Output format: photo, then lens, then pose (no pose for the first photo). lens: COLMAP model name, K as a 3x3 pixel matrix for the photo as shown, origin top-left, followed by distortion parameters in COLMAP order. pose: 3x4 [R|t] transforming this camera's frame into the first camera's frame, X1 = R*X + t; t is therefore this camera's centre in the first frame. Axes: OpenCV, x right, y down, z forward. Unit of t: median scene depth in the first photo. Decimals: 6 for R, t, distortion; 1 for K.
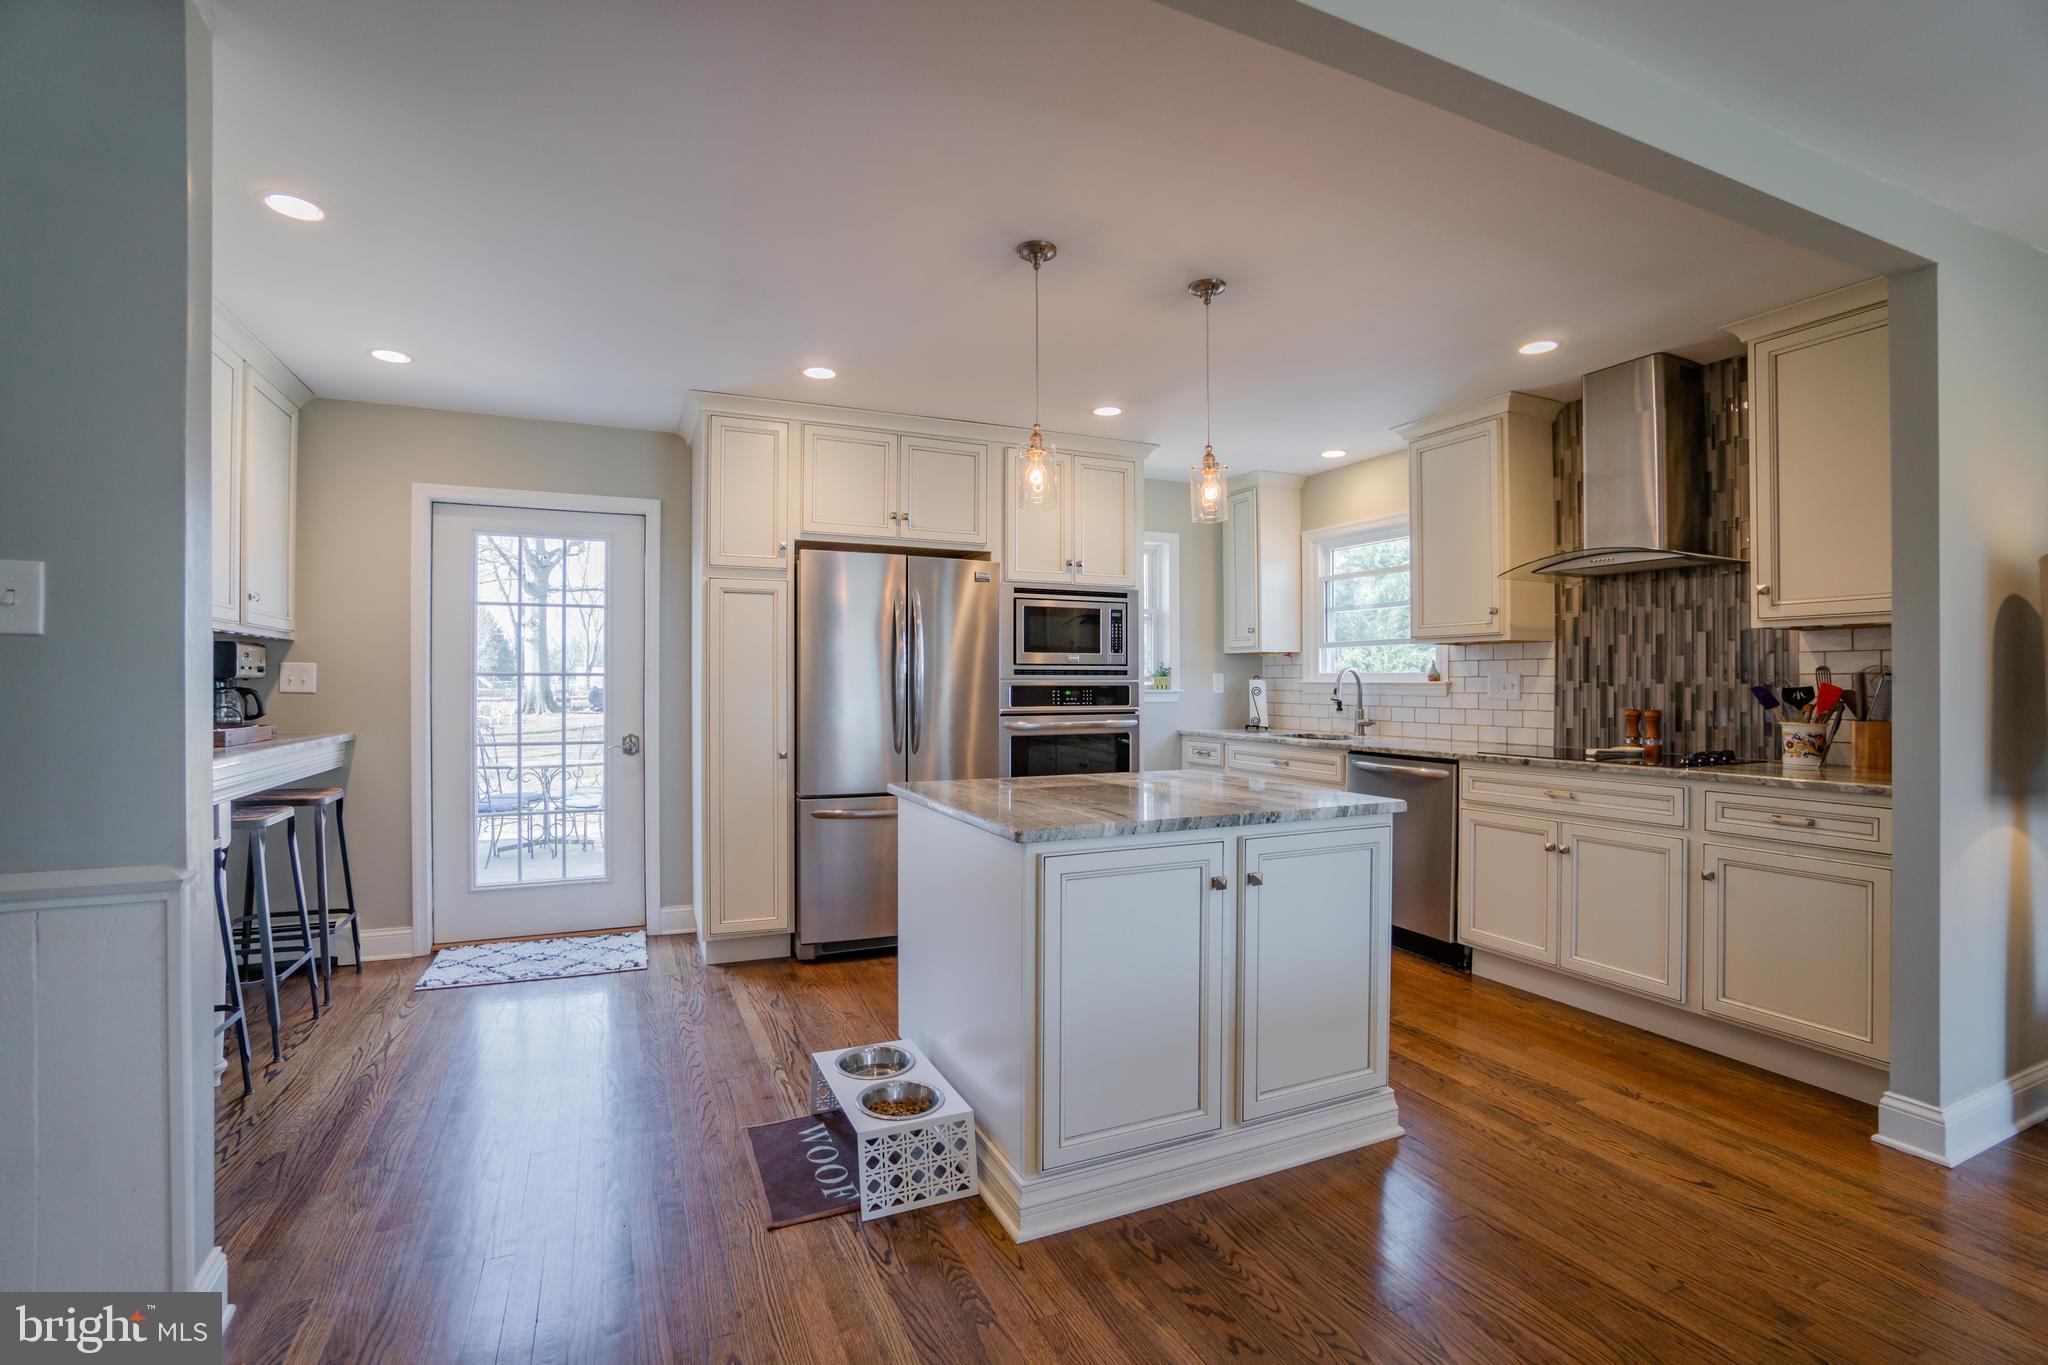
lens RADIAL K [[899.2, 0, 985.6], [0, 899.2, 675.0], [0, 0, 1]] dist [-0.036867, 0.009008]
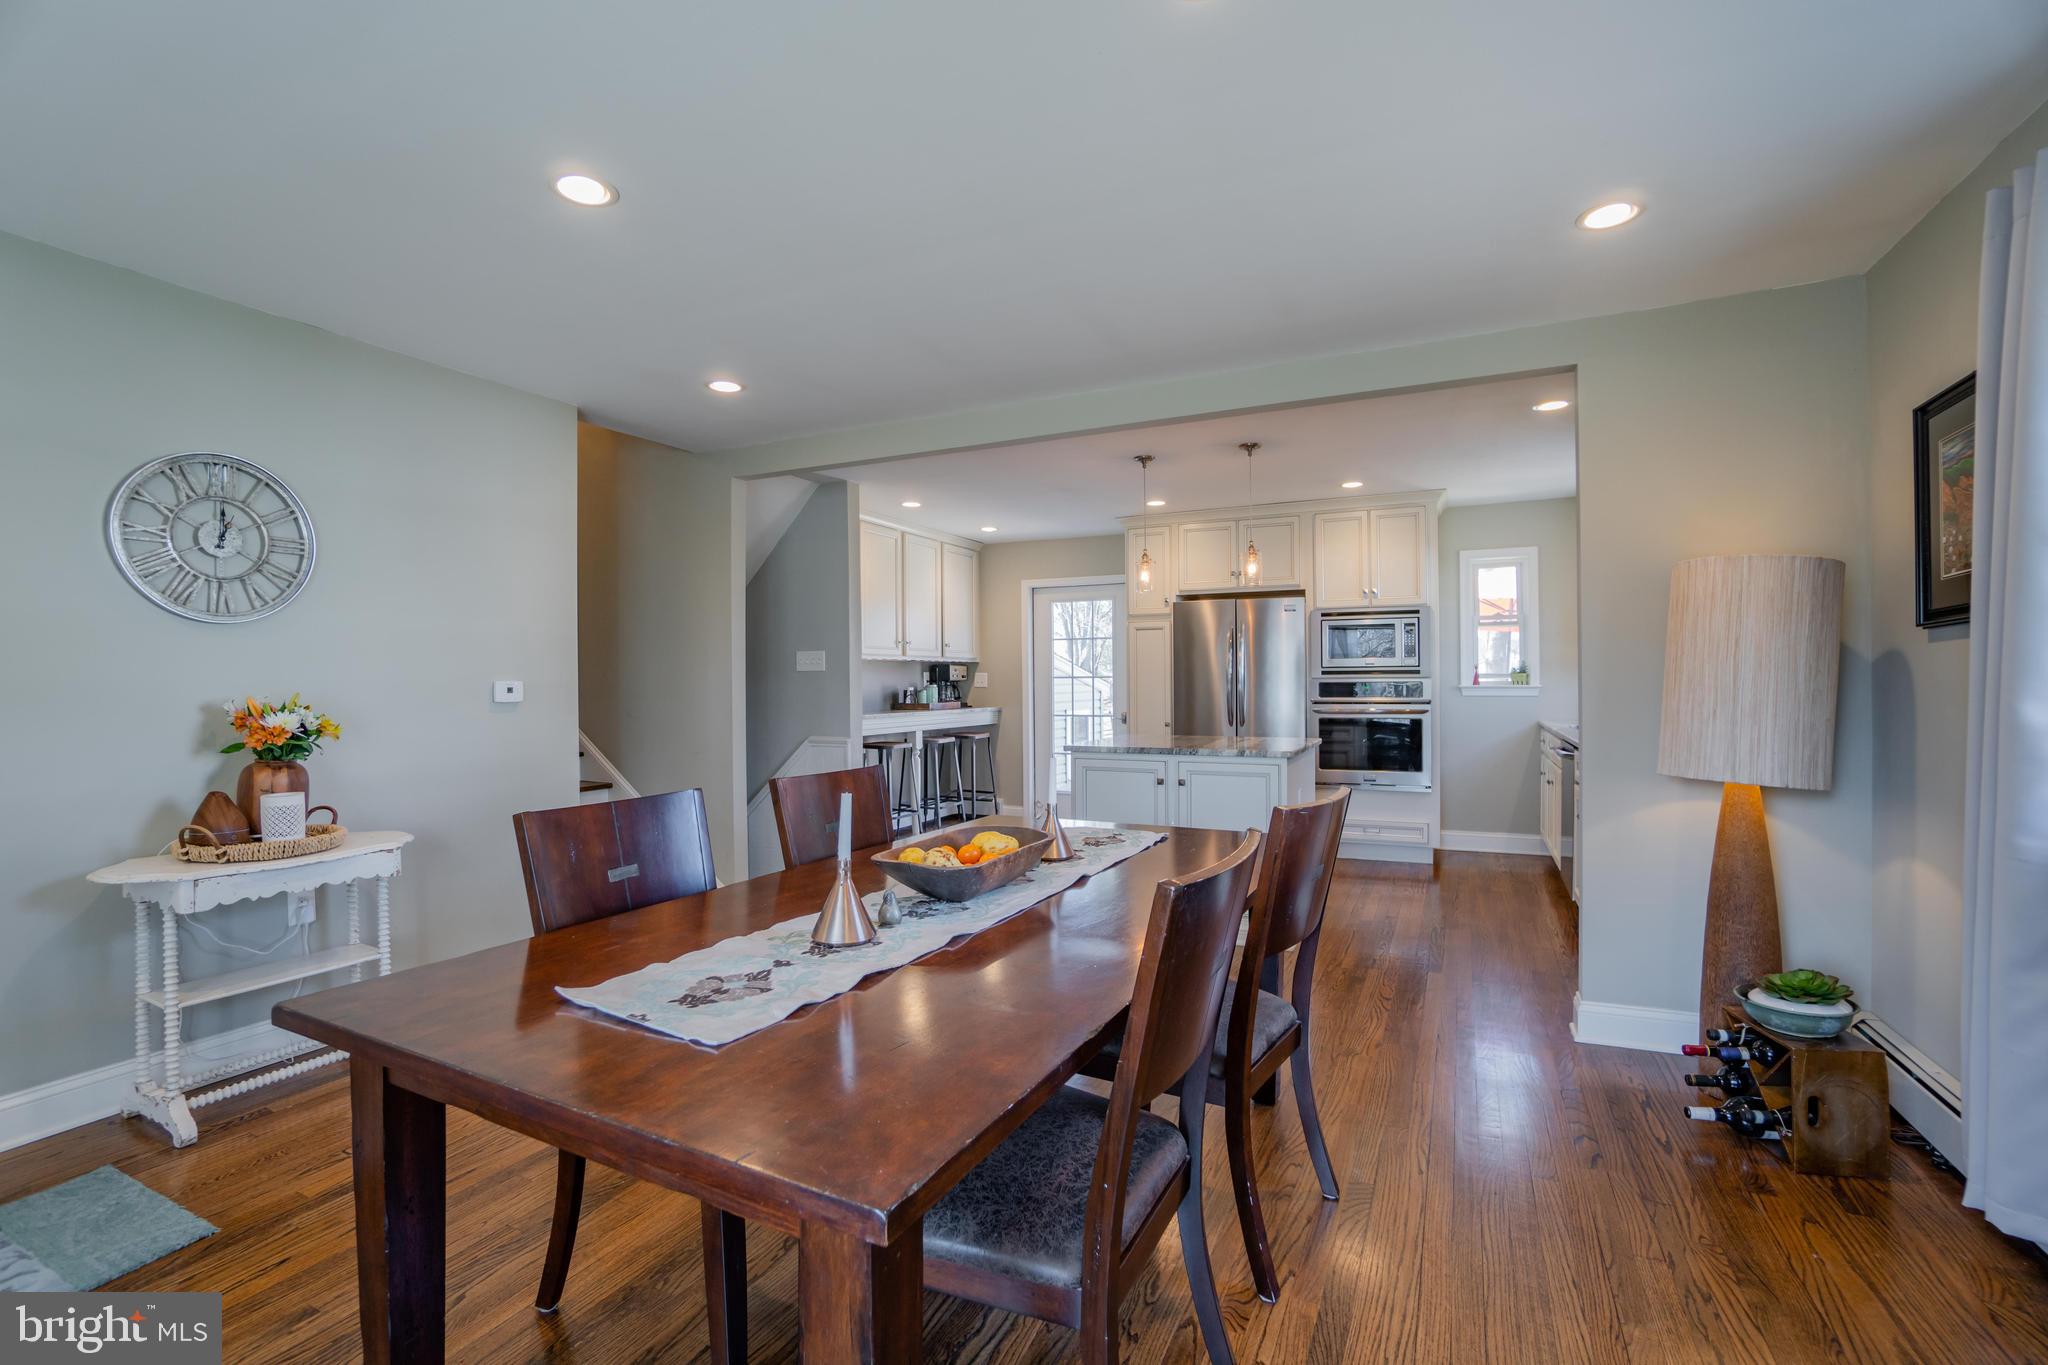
lens RADIAL K [[899.2, 0, 1022.1], [0, 899.2, 679.8], [0, 0, 1]] dist [-0.036867, 0.009008]
pose [[0.654630, -0.004912, -0.755934, 0.930998], [0.014293, 0.999881, 0.005881, -0.008461], [0.755815, -0.014655, 0.654622, -0.330668]]
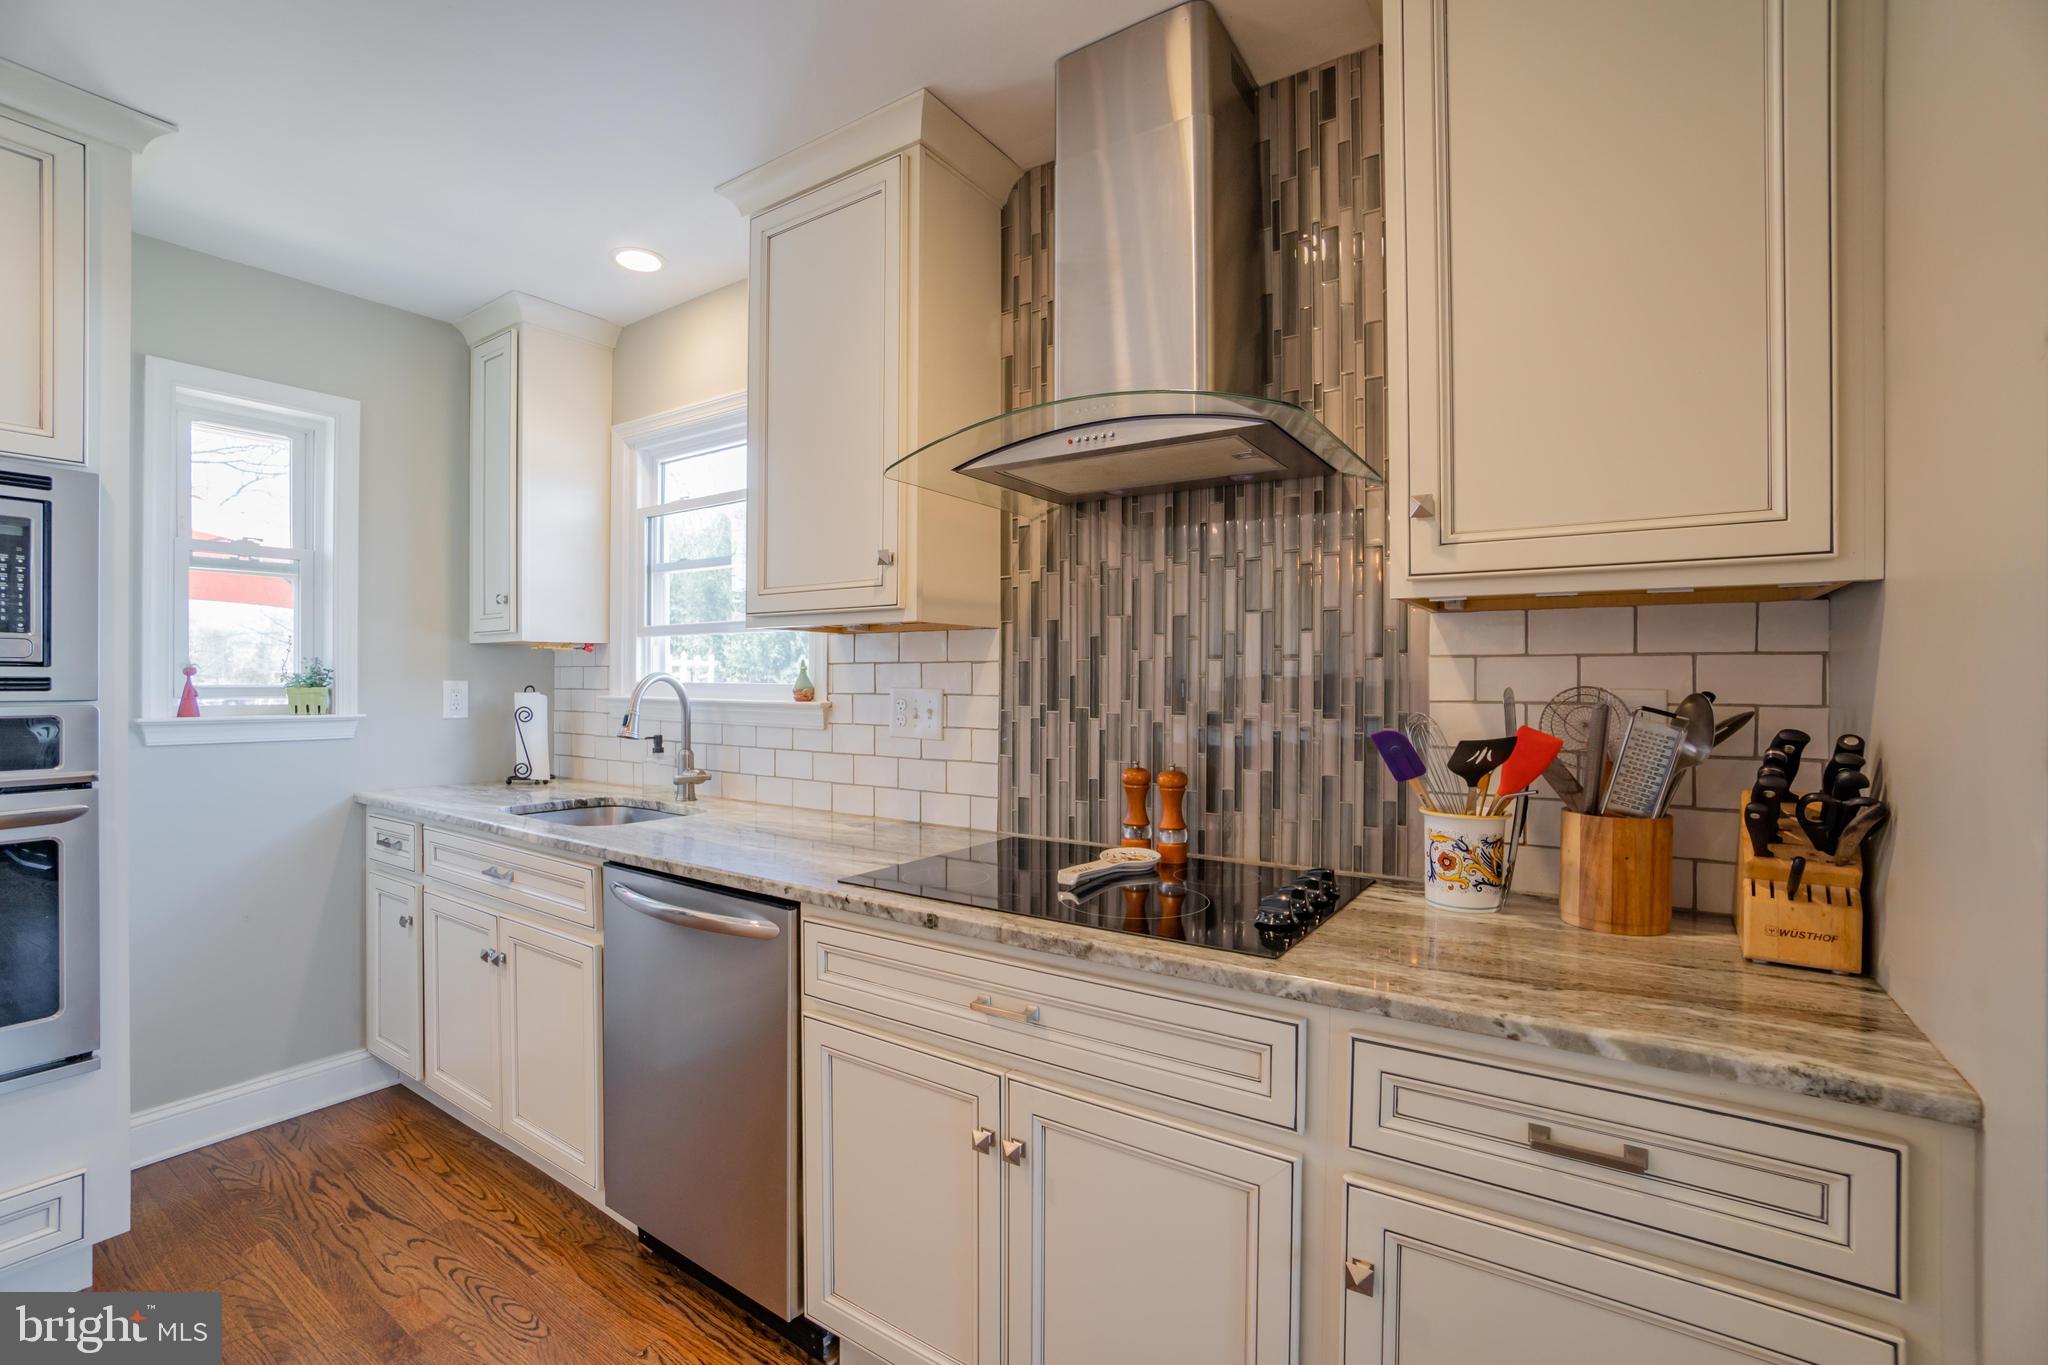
lens RADIAL K [[899.2, 0, 1015.8], [0, 899.2, 679.2], [0, 0, 1]] dist [-0.036867, 0.009008]
pose [[0.836667, 0.001220, 0.547710, 0.371409], [-0.006290, 0.999953, 0.007381, -0.012496], [-0.547675, -0.009620, 0.836636, 0.570212]]
